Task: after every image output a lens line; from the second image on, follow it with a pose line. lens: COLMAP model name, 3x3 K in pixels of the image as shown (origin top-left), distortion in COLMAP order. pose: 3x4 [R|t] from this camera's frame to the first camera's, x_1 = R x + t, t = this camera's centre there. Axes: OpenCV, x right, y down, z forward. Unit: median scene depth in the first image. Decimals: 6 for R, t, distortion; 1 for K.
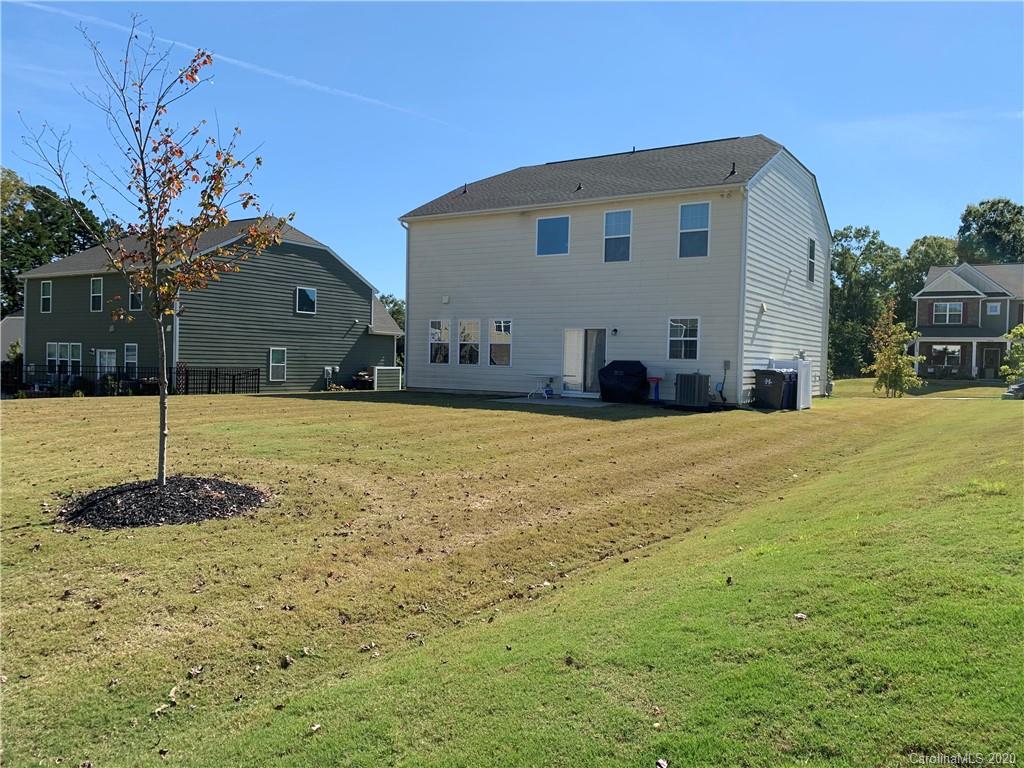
lens RADIAL K [[785.8, 0, 512.1], [0, 785.8, 385.3], [0, 0, 1]] dist [0.036587, -0.035713]
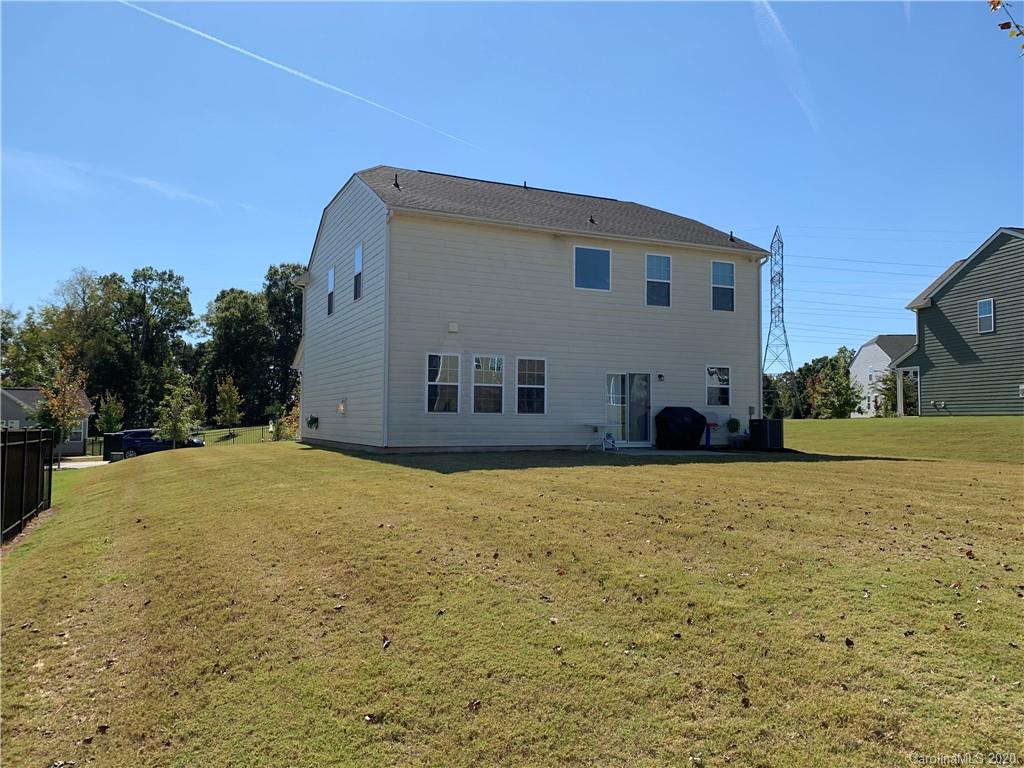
lens RADIAL K [[785.8, 0, 511.0], [0, 785.8, 380.9], [0, 0, 1]] dist [0.036587, -0.035713]
pose [[0.531751, 0.023066, 0.846587, -0.752914], [0.030461, 0.998461, -0.046337, -0.023203], [-0.846353, 0.050427, 0.530230, 0.609927]]
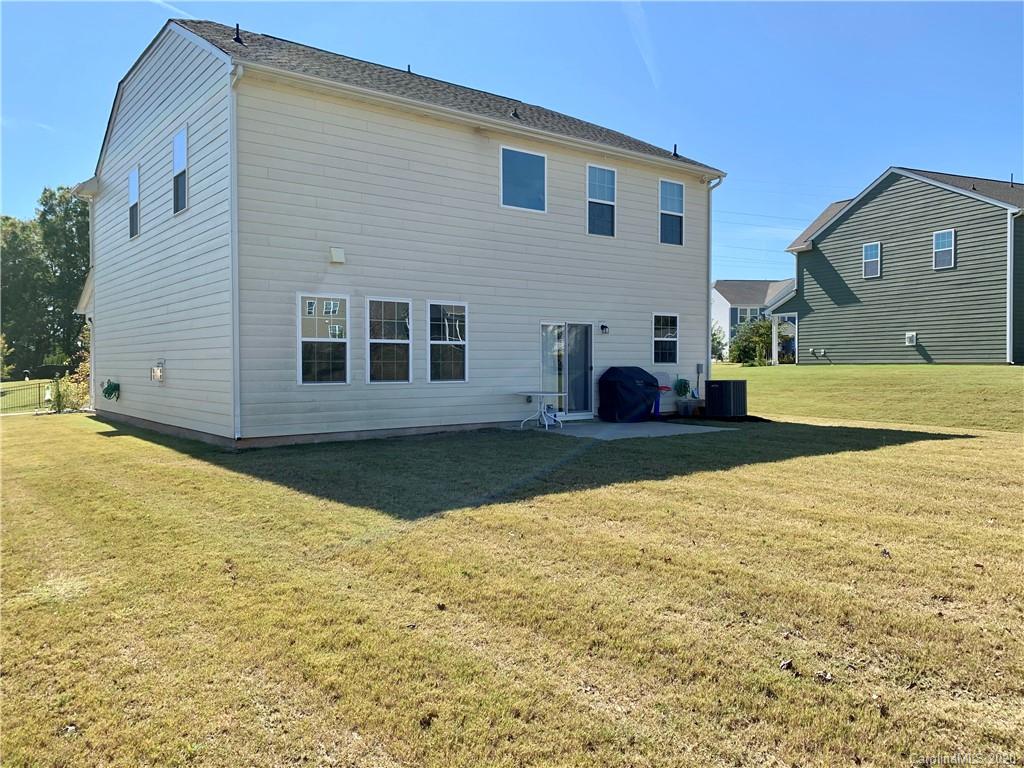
lens RADIAL K [[785.8, 0, 508.8], [0, 785.8, 376.5], [0, 0, 1]] dist [0.036587, -0.035713]
pose [[0.328053, -0.040054, 0.943810, -0.578278], [0.039509, 0.998808, 0.028656, -0.045467], [-0.943833, 0.027888, 0.329244, 0.799768]]
